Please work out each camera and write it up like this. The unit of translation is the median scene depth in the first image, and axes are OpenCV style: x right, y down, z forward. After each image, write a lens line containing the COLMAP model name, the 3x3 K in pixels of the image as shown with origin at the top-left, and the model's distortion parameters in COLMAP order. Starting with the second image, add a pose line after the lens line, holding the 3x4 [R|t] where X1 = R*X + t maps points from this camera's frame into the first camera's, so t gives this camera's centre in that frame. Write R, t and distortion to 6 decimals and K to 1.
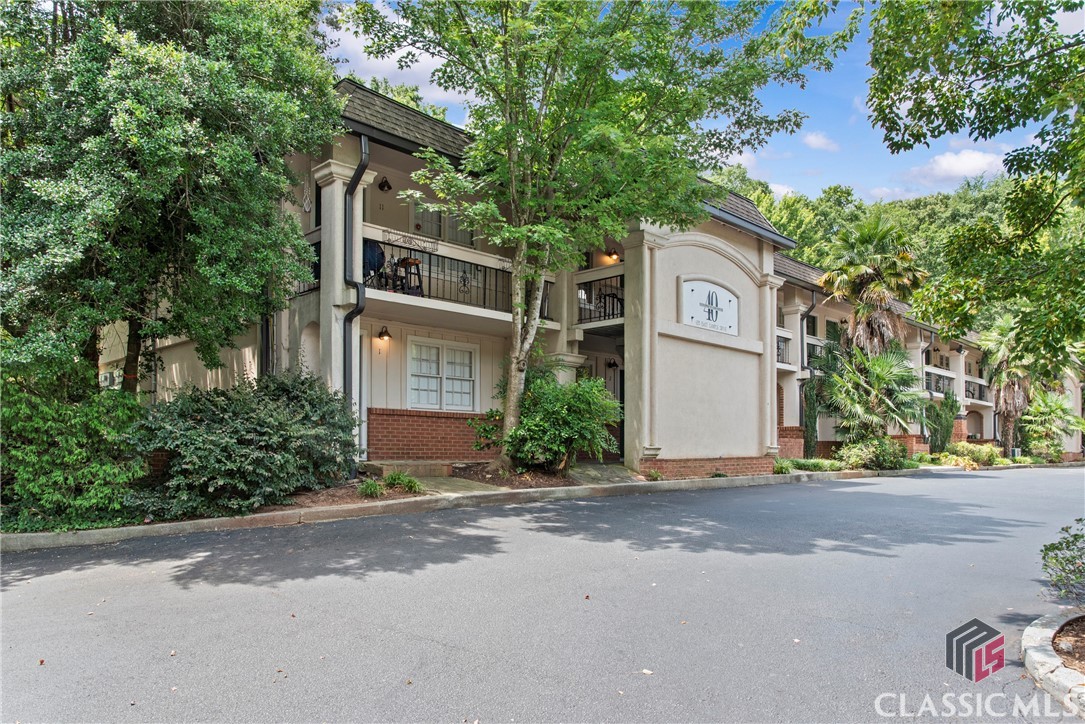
lens RADIAL K [[753.1, 0, 561.6], [0, 753.1, 446.5], [0, 0, 1]] dist [-0.009410, -0.002581]
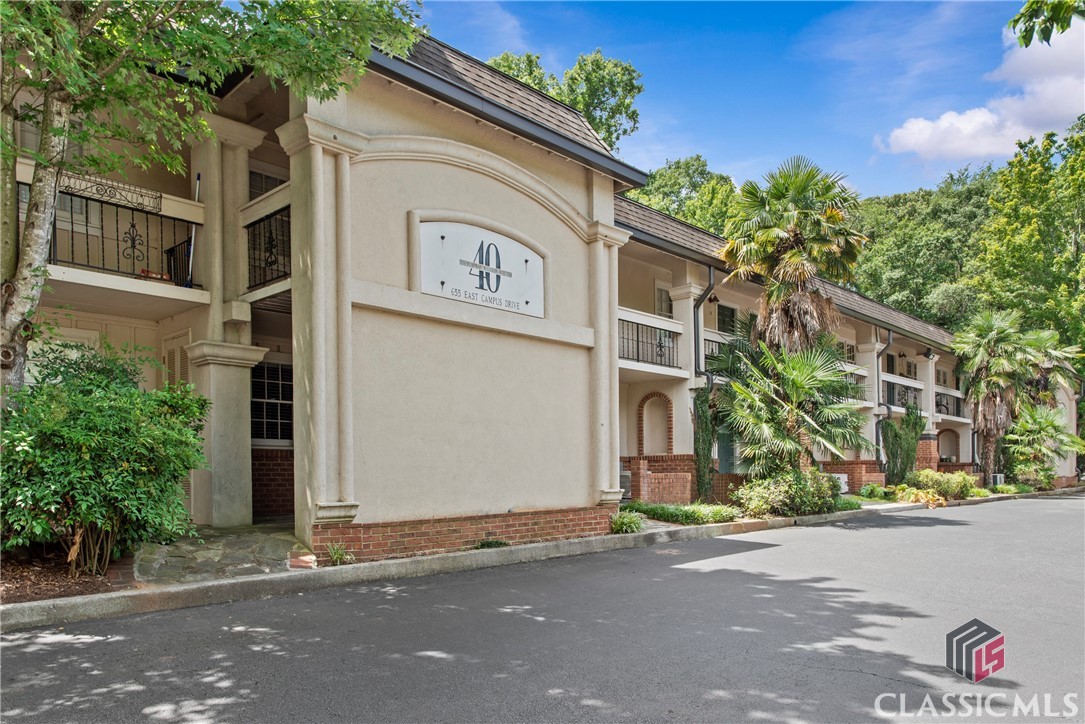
lens RADIAL K [[771.3, 0, 561.6], [0, 771.3, 478.9], [0, 0, 1]] dist [-0.003558, -0.000658]
pose [[0.999759, -0.010174, 0.019450, 0.174711], [0.009881, 0.999837, 0.015132, -0.015741], [-0.019601, -0.014936, 0.999696, 0.260143]]
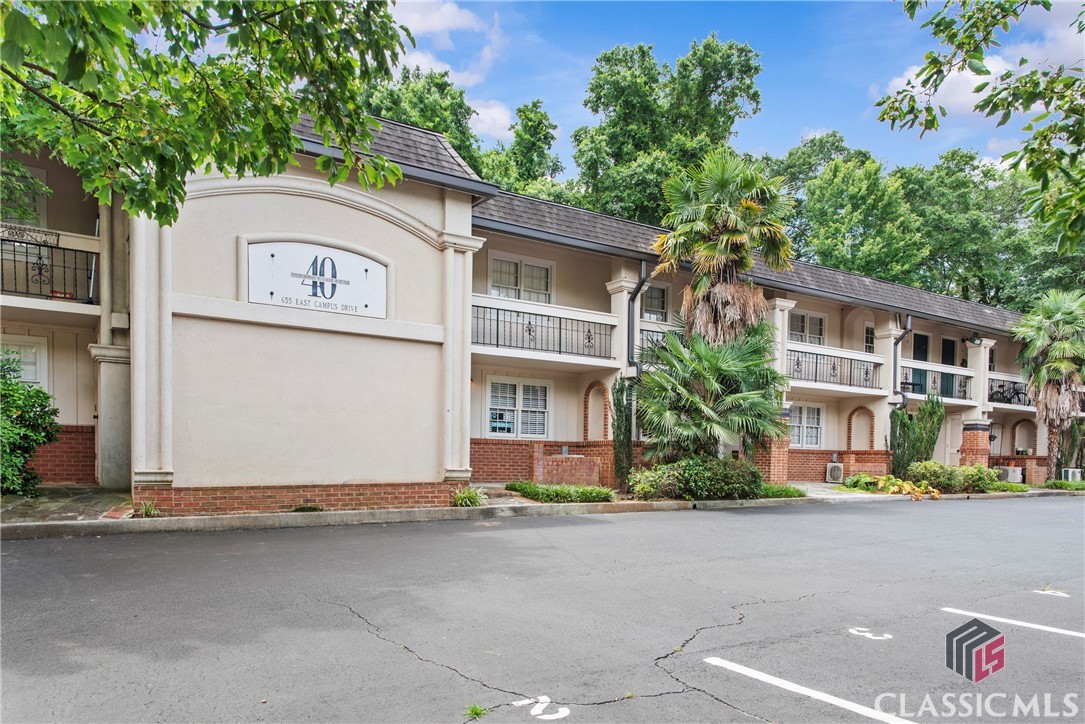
lens RADIAL K [[771.3, 0, 561.6], [0, 771.3, 478.9], [0, 0, 1]] dist [-0.003558, -0.000658]
pose [[0.979196, 0.014066, -0.202429, 0.413516], [-0.008098, 0.999509, 0.030284, -0.010699], [0.202755, -0.028015, 0.978829, 0.218506]]
